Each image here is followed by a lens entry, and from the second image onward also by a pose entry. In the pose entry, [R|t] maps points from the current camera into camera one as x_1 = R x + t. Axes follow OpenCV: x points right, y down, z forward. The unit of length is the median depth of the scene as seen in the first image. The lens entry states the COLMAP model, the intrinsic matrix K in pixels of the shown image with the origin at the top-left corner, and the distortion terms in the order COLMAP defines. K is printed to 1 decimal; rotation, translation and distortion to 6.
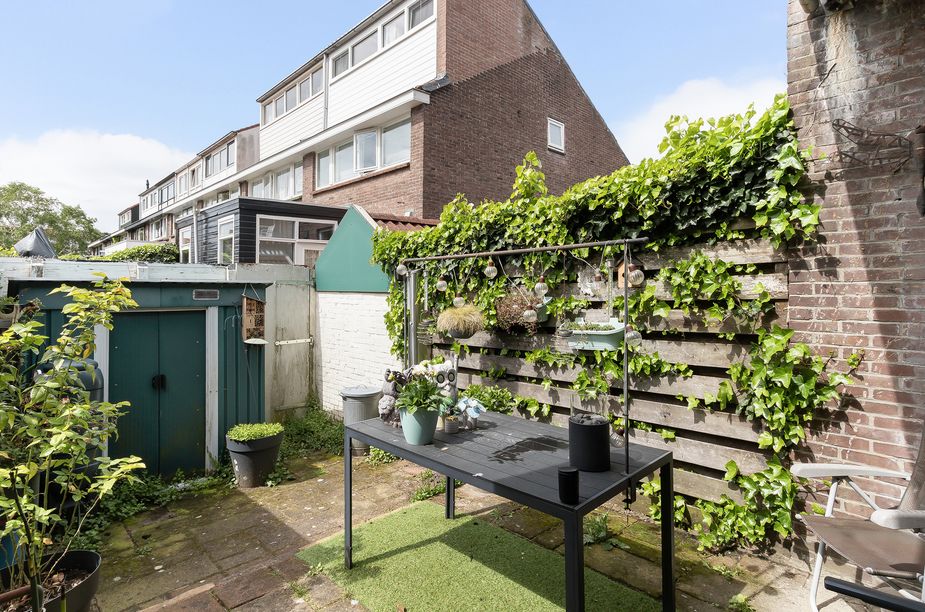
lens RADIAL K [[478.5, 0, 455.6], [0, 478.5, 299.5], [0, 0, 1]] dist [0.006961, -0.000048]
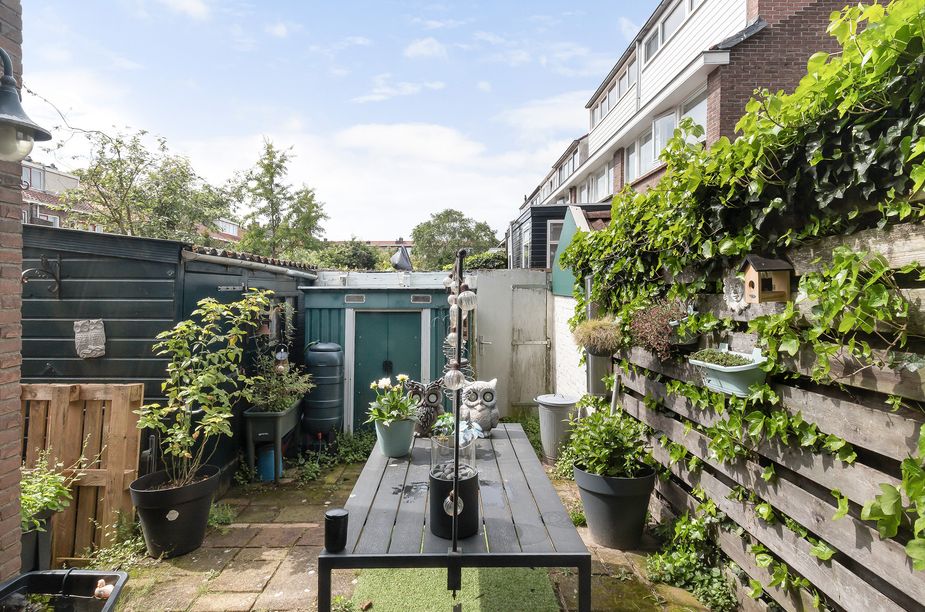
lens RADIAL K [[478.5, 0, 455.1], [0, 478.5, 302.8], [0, 0, 1]] dist [0.006961, -0.000048]
pose [[0.723994, 0.023387, -0.689410, 0.270209], [-0.014214, 0.999719, 0.018987, -0.017292], [0.689660, -0.003947, 0.724122, 0.132011]]
